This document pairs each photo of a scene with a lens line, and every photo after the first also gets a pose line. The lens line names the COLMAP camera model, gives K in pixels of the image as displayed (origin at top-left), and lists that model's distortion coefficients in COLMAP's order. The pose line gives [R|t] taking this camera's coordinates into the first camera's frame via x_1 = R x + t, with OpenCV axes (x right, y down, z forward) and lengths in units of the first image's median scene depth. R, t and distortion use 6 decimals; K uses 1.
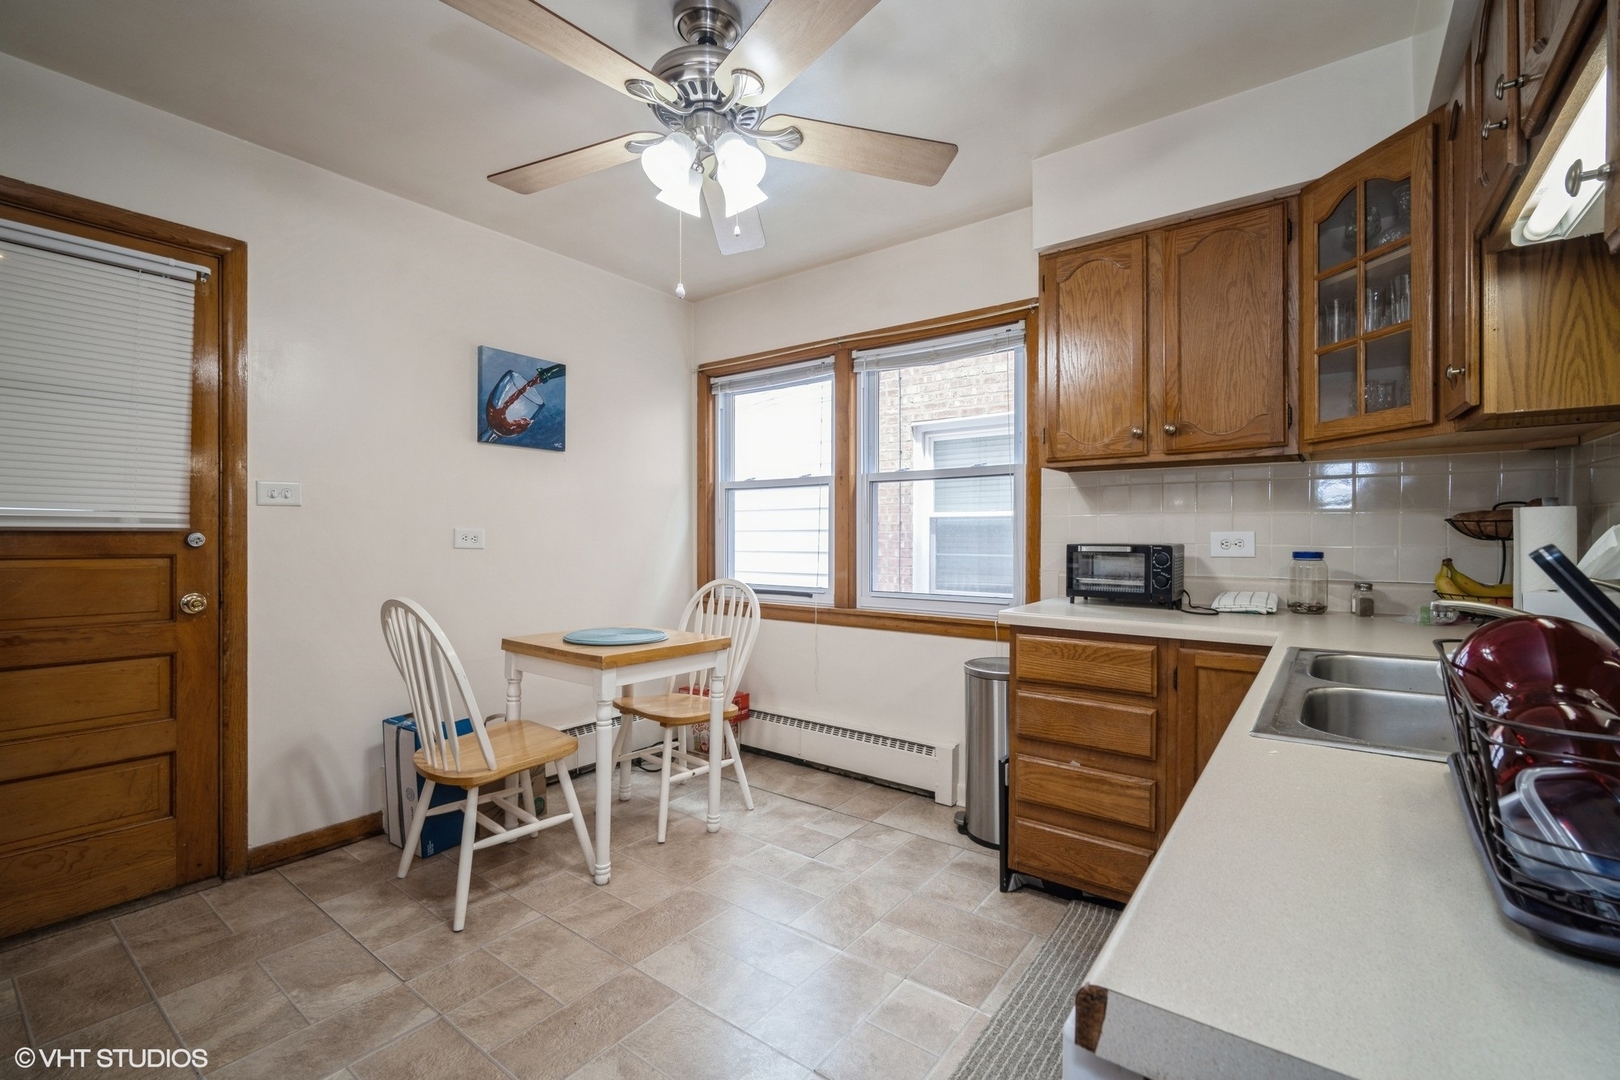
lens RADIAL K [[697.7, 0, 806.0], [0, 697.7, 540.3], [0, 0, 1]] dist [-0.010206, 0.002163]
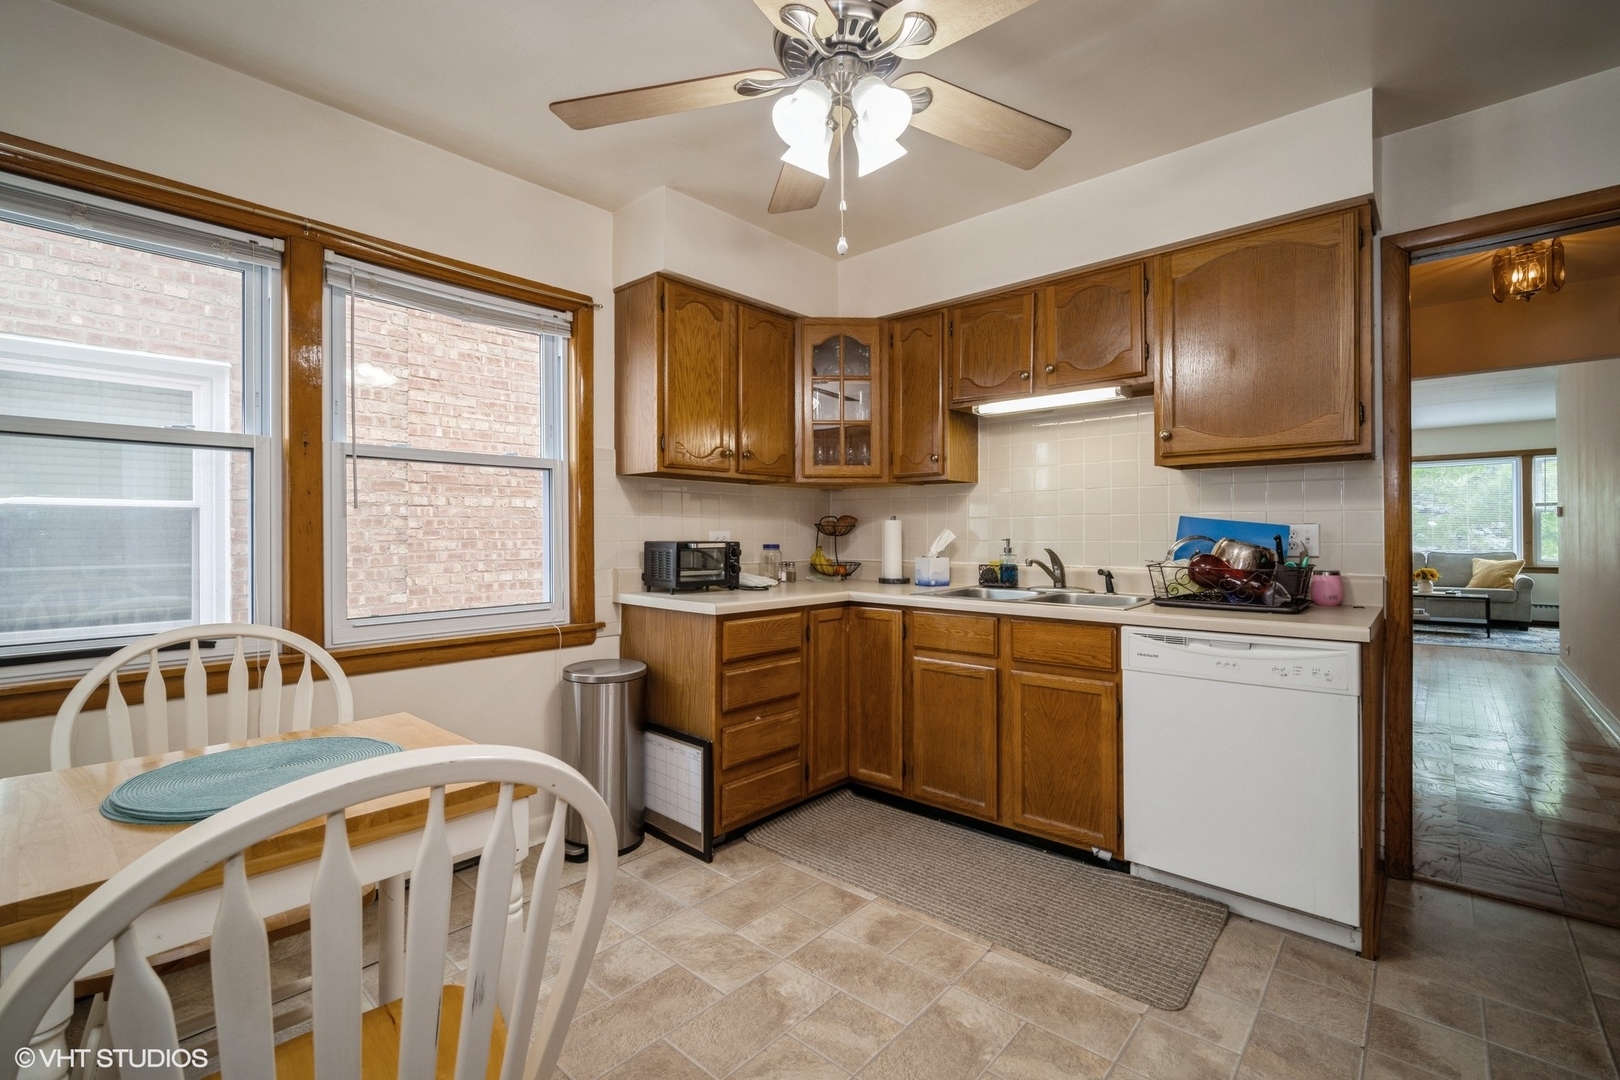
lens RADIAL K [[697.7, 0, 809.8], [0, 697.7, 531.4], [0, 0, 1]] dist [-0.010206, 0.002163]
pose [[0.093774, 0.001691, 0.995592, -0.627721], [0.010026, 0.999946, -0.002643, -0.005786], [-0.995543, 0.010229, 0.093752, 0.589801]]
